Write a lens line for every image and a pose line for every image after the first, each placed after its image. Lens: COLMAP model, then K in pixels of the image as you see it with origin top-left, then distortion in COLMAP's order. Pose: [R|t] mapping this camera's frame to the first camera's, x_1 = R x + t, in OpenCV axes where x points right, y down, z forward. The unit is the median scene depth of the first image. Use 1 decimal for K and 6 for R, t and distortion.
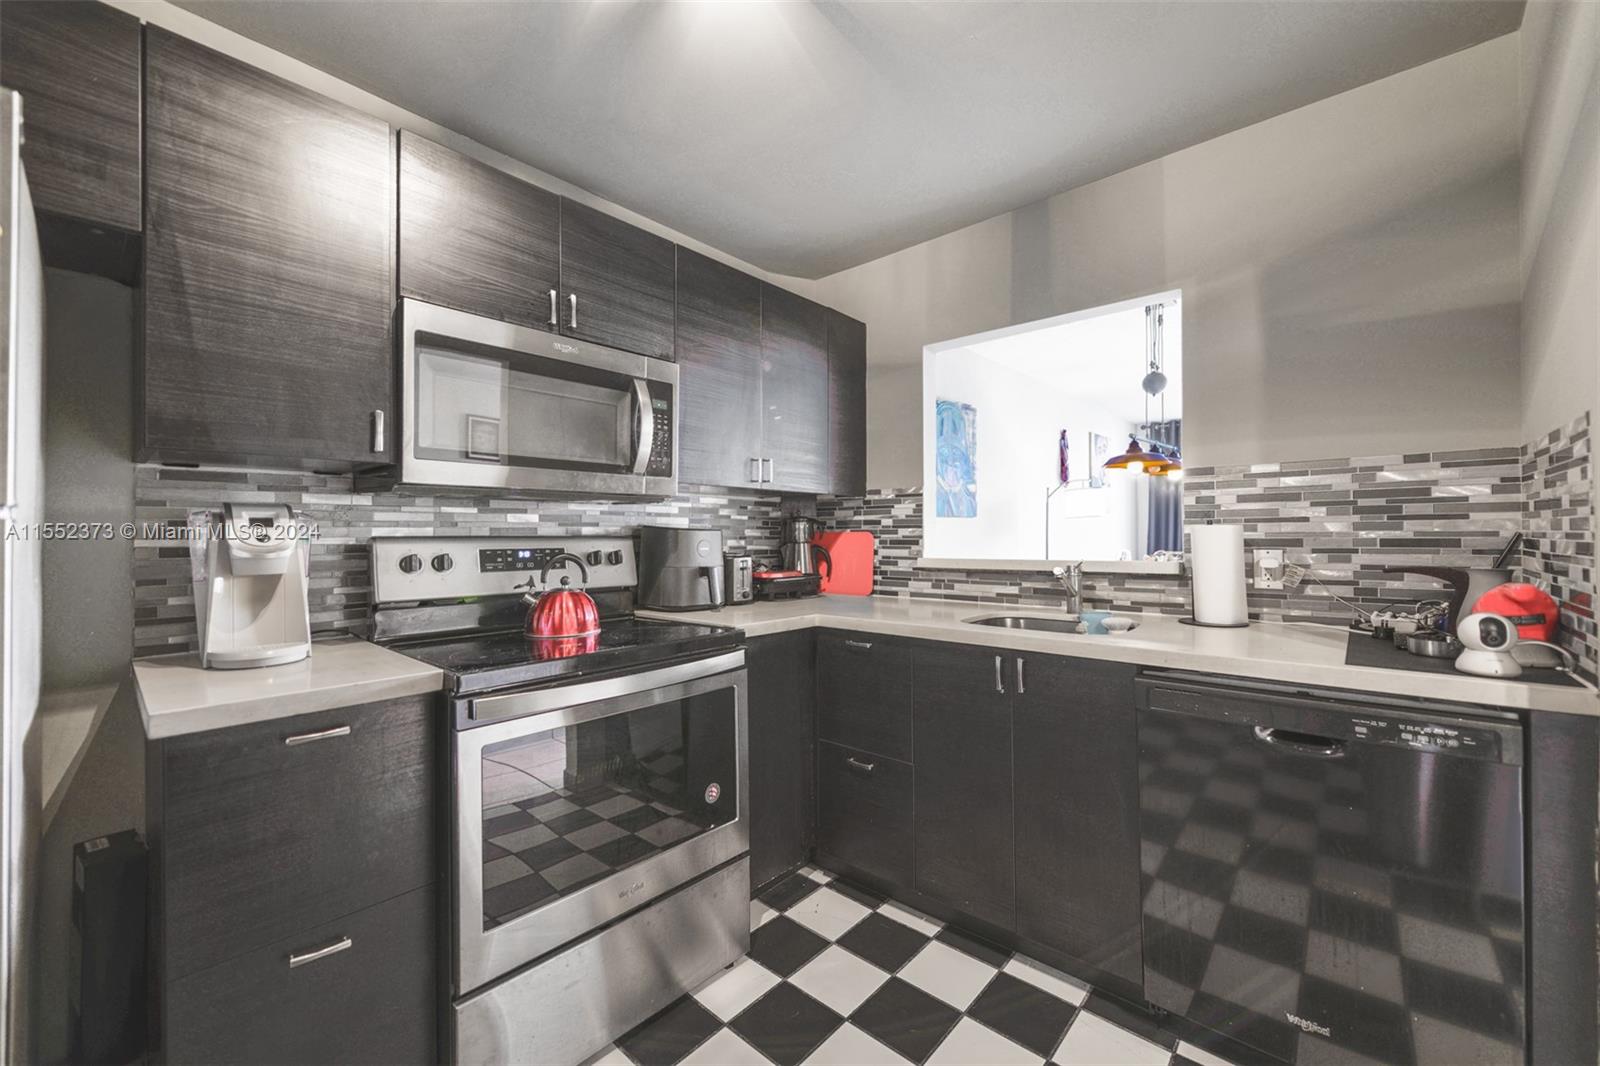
lens RADIAL K [[625.3, 0, 797.9], [0, 625.3, 531.4], [0, 0, 1]] dist [0.019062, -0.003492]
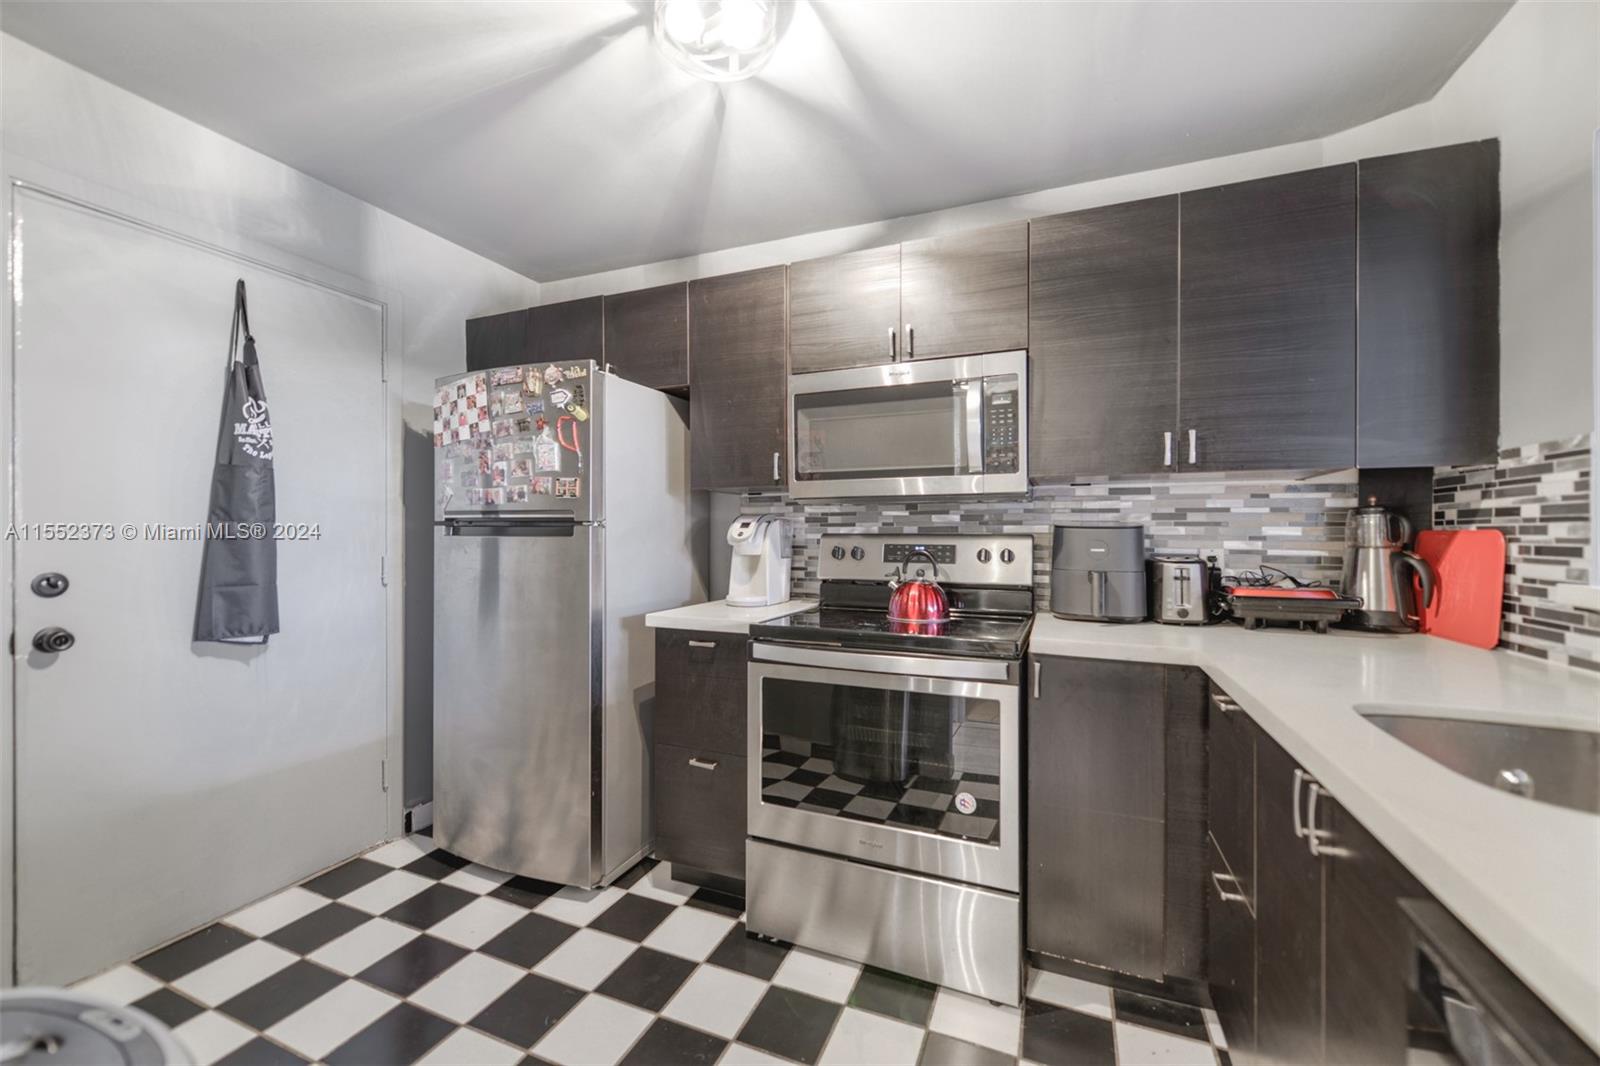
lens RADIAL K [[625.3, 0, 797.9], [0, 625.3, 531.4], [0, 0, 1]] dist [0.019062, -0.003492]
pose [[0.350308, 0.002608, -0.936631, 0.428307], [0.003250, 0.999987, 0.004000, -0.002029], [0.936629, -0.004445, 0.350295, 0.269374]]
